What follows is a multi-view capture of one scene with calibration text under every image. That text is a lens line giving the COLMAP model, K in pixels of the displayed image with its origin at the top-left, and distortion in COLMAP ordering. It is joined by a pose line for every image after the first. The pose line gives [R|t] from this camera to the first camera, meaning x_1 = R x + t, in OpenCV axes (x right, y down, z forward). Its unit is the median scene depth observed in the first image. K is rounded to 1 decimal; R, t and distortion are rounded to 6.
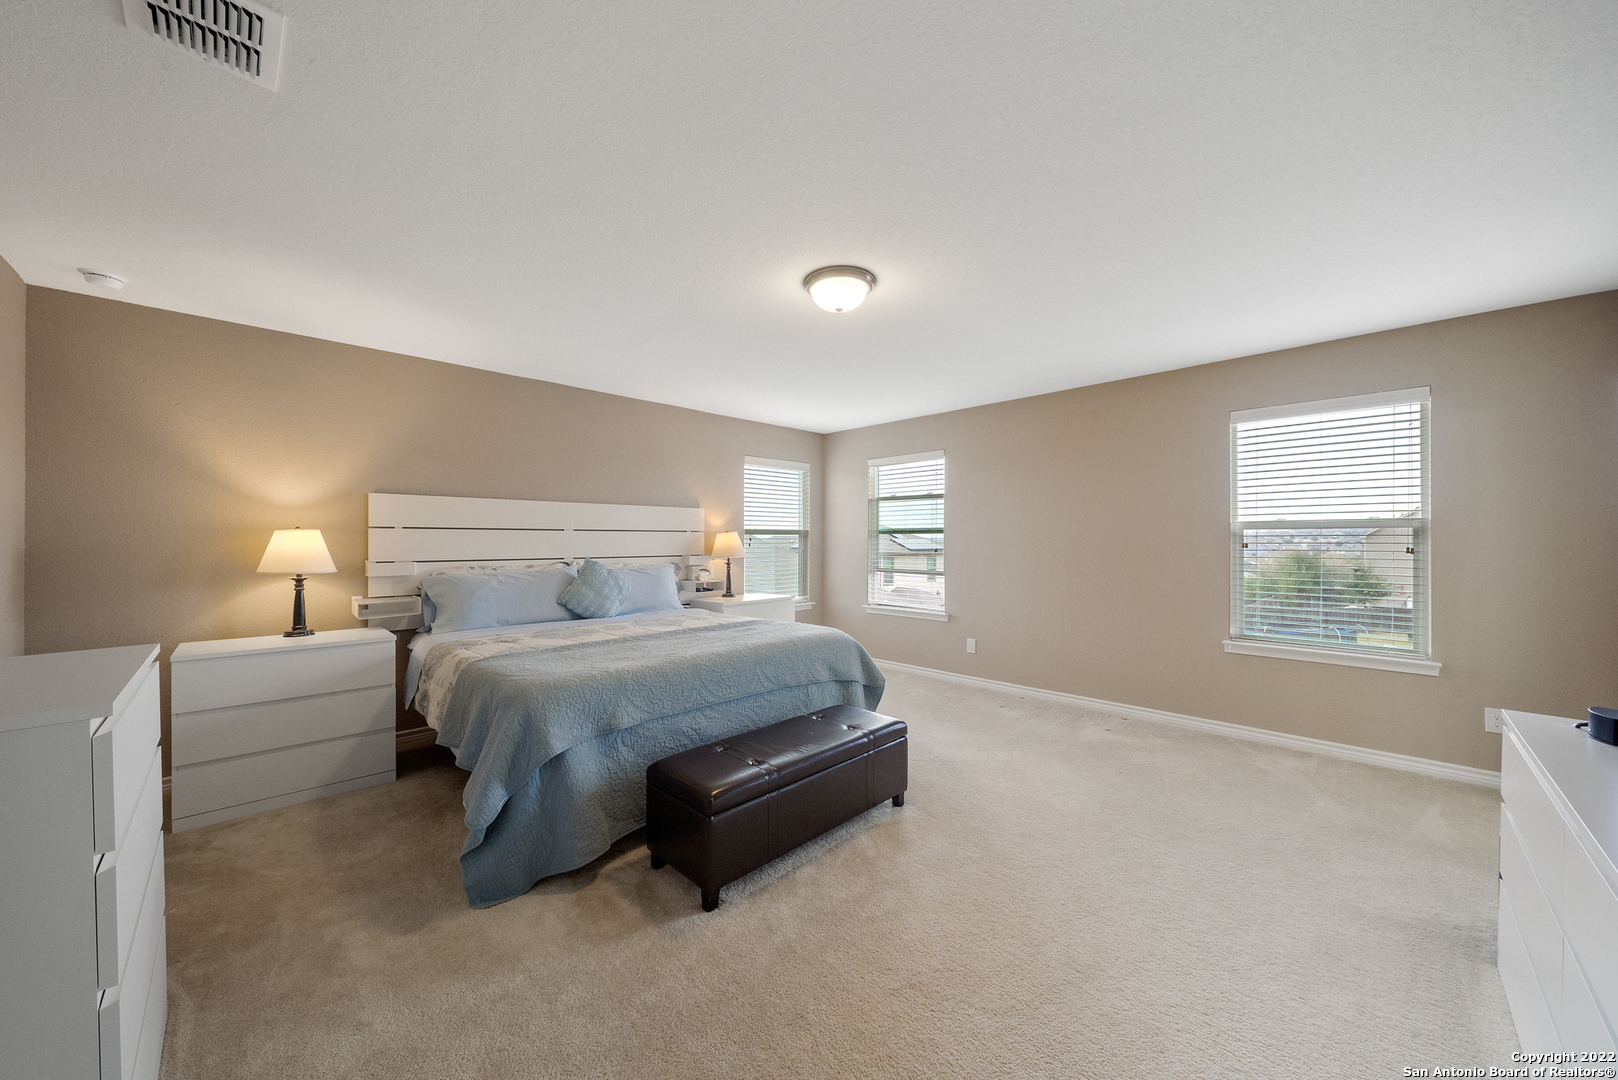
lens RADIAL K [[559.5, 0, 808.4], [0, 559.5, 542.9], [0, 0, 1]] dist [-0.008333, 0.000839]
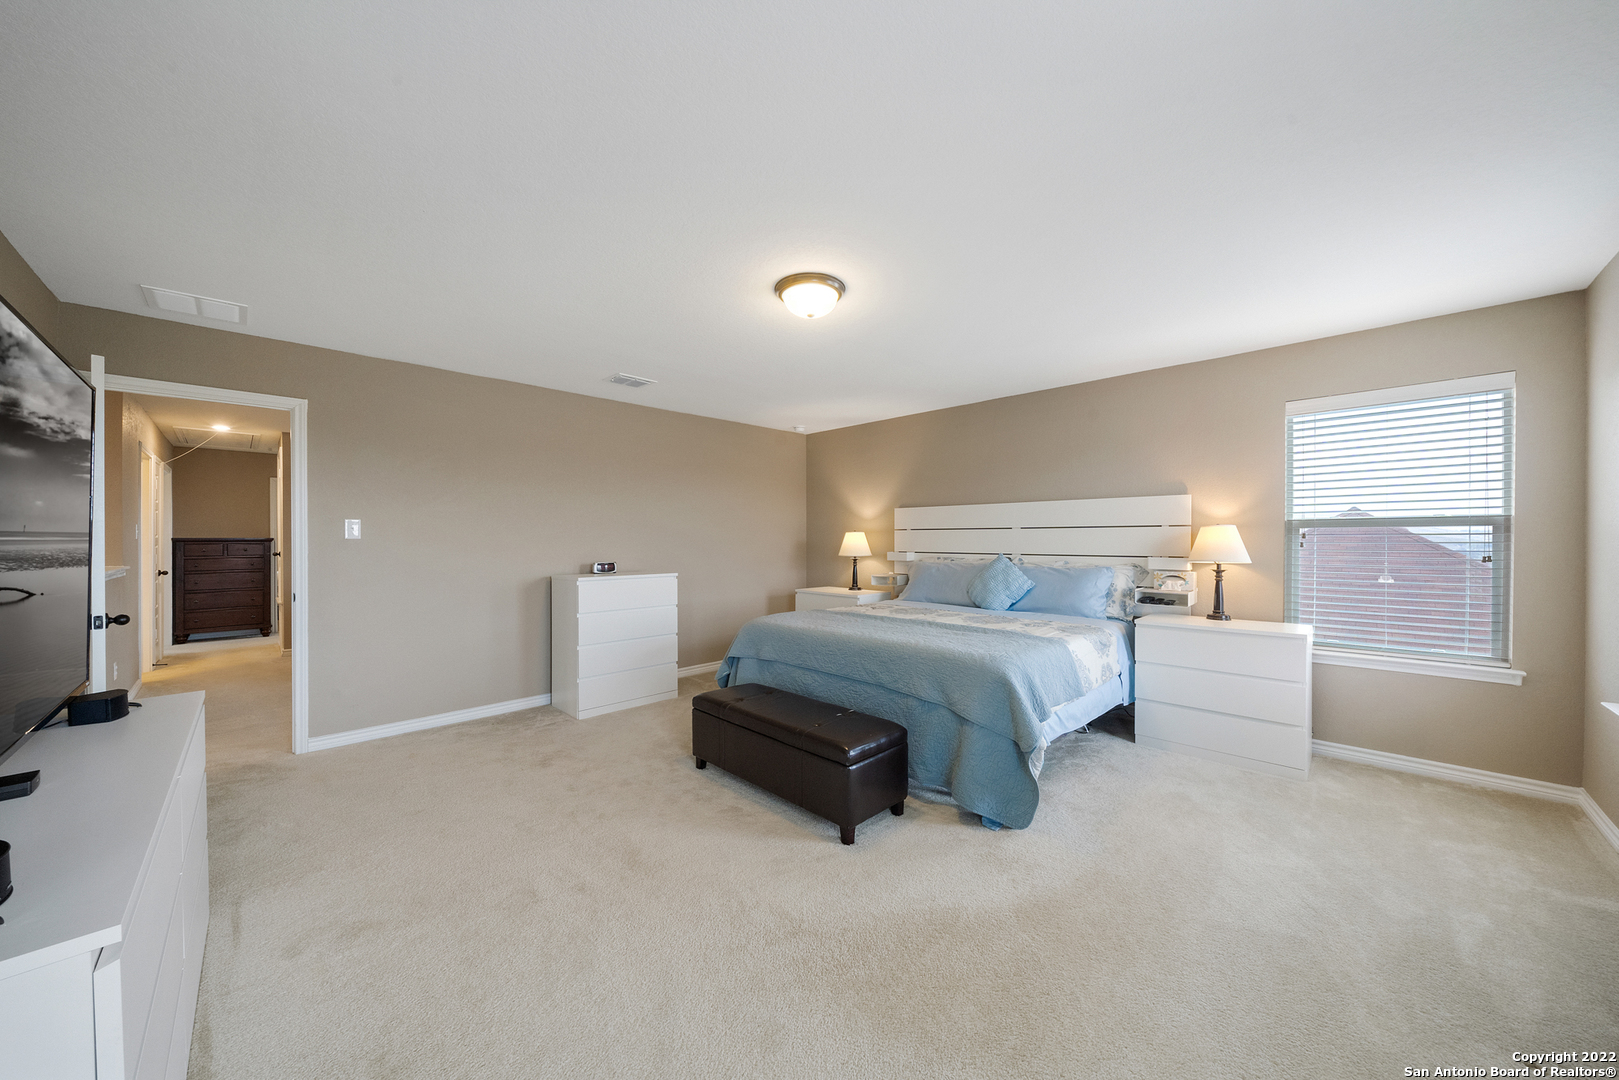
lens RADIAL K [[559.8, 0, 812.5], [0, 559.8, 541.2], [0, 0, 1]] dist [-0.008333, 0.000839]
pose [[0.009530, 0.009993, -0.999905, 0.745964], [0.000945, 0.999950, 0.010002, -0.010464], [0.999954, -0.001040, 0.009520, 0.669082]]
